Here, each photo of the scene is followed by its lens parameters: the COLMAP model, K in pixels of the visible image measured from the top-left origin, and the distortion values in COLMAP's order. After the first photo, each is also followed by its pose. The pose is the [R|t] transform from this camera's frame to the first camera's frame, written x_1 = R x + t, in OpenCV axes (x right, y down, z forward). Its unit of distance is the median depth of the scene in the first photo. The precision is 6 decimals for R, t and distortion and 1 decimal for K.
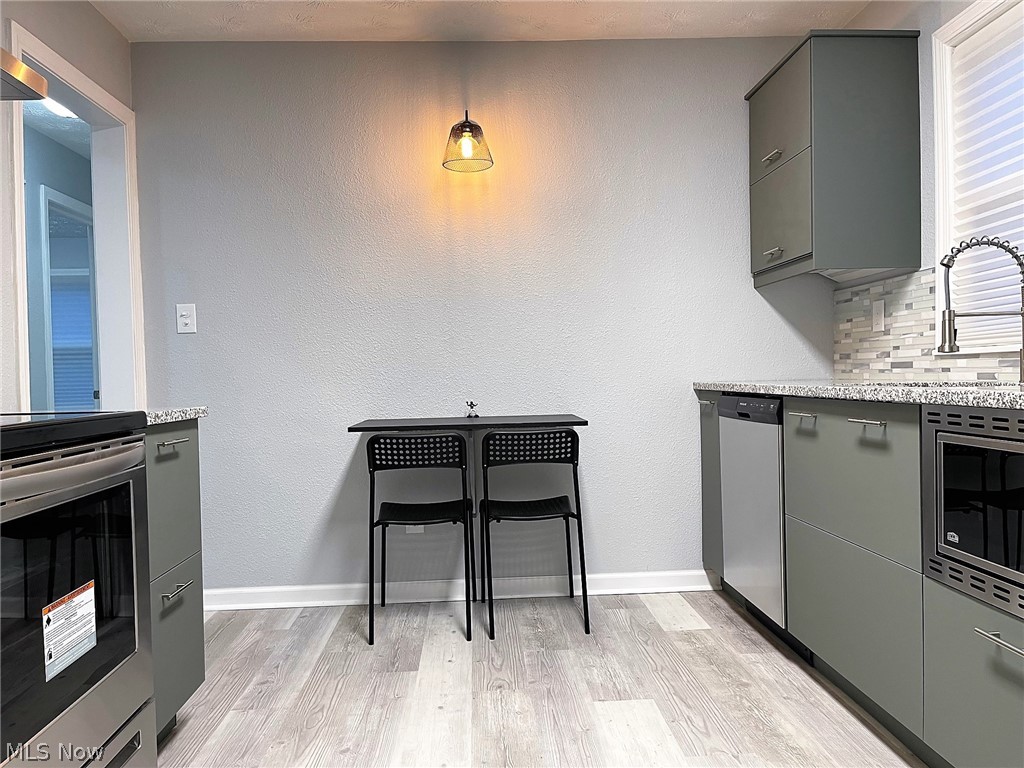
lens RADIAL K [[771.8, 0, 512.8], [0, 771.8, 392.7], [0, 0, 1]] dist [0.030498, -0.007807]
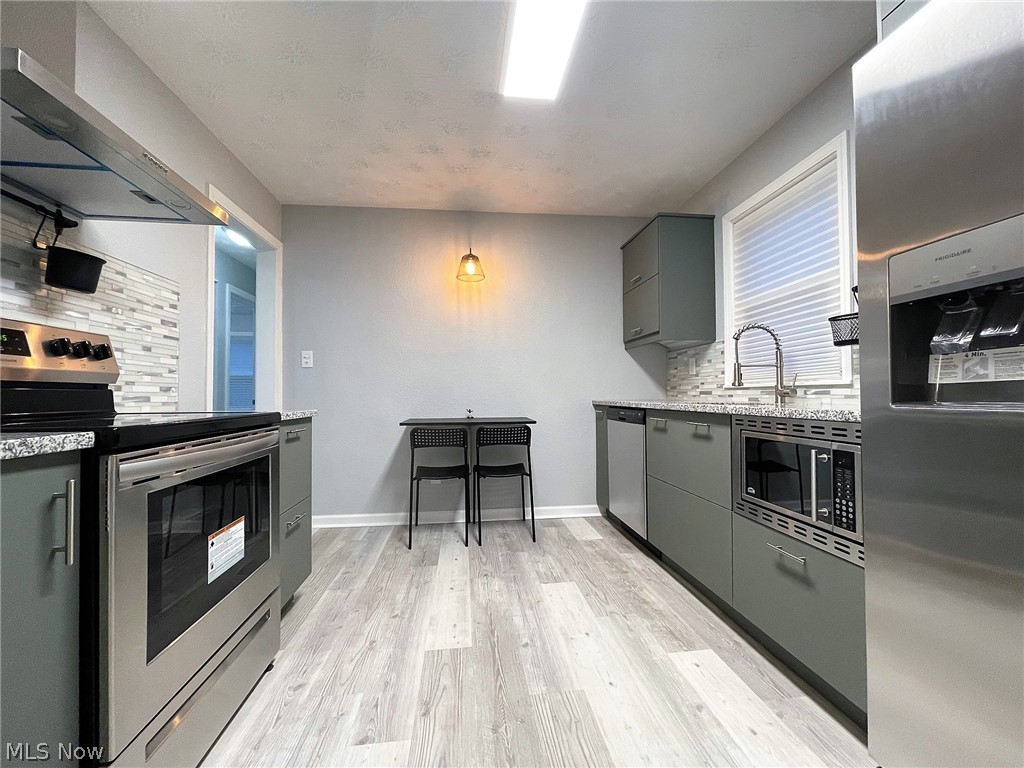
lens RADIAL K [[412.3, 0, 510.6], [0, 412.3, 387.7], [0, 0, 1]] dist [-0.001104, -0.000718]
pose [[0.997917, 0.017830, 0.061990, -0.024348], [-0.015193, 0.998970, -0.042758, 0.000993], [-0.062689, 0.041727, 0.997160, 0.058489]]
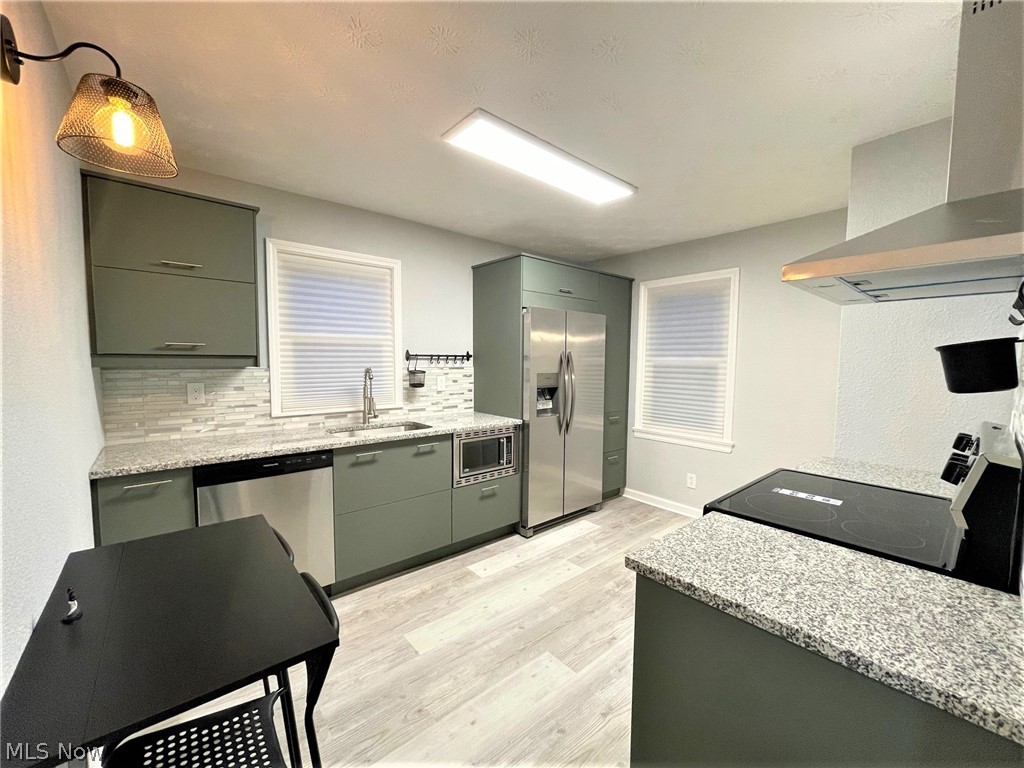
lens RADIAL K [[412.3, 0, 513.7], [0, 412.3, 388.7], [0, 0, 1]] dist [-0.001104, -0.000718]
pose [[-0.609993, -0.042398, 0.791271, -0.566185], [0.022799, 0.997215, 0.071008, -0.171312], [-0.792078, 0.061354, -0.607328, 1.149193]]
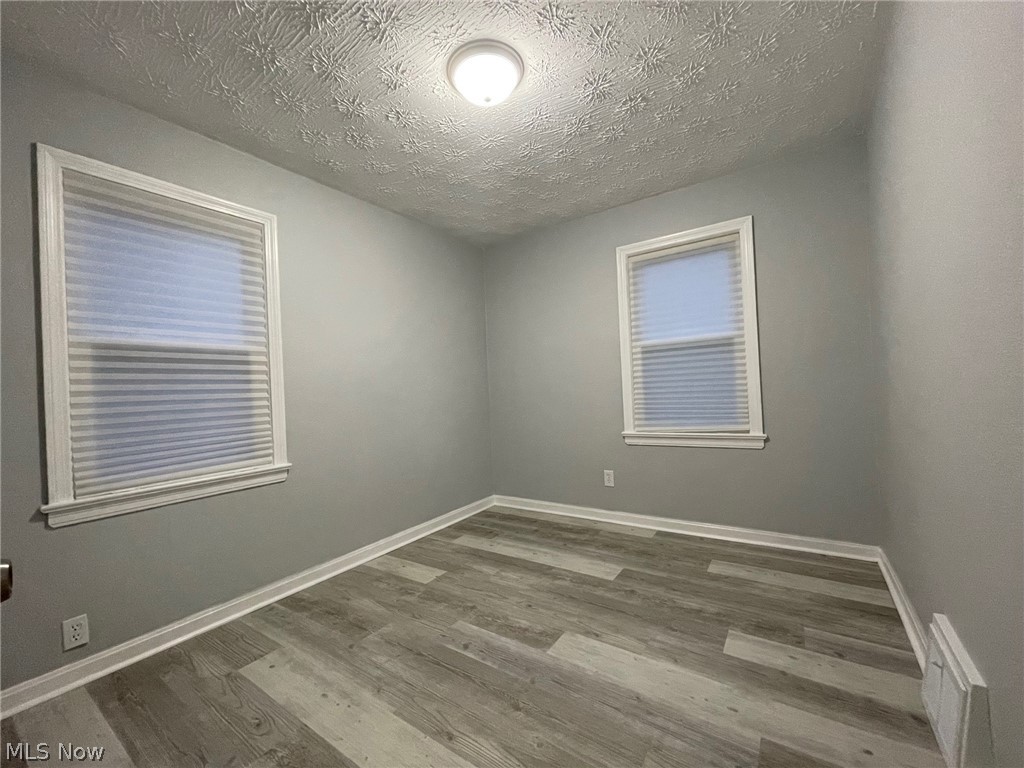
lens RADIAL K [[412.3, 0, 529.4], [0, 412.3, 378.3], [0, 0, 1]] dist [-0.001104, -0.000718]
pose [[-0.799914, 0.071950, 0.595786, -0.124657], [0.085264, 0.996341, -0.005846, -0.078902], [-0.594027, 0.046123, -0.803122, 0.981438]]
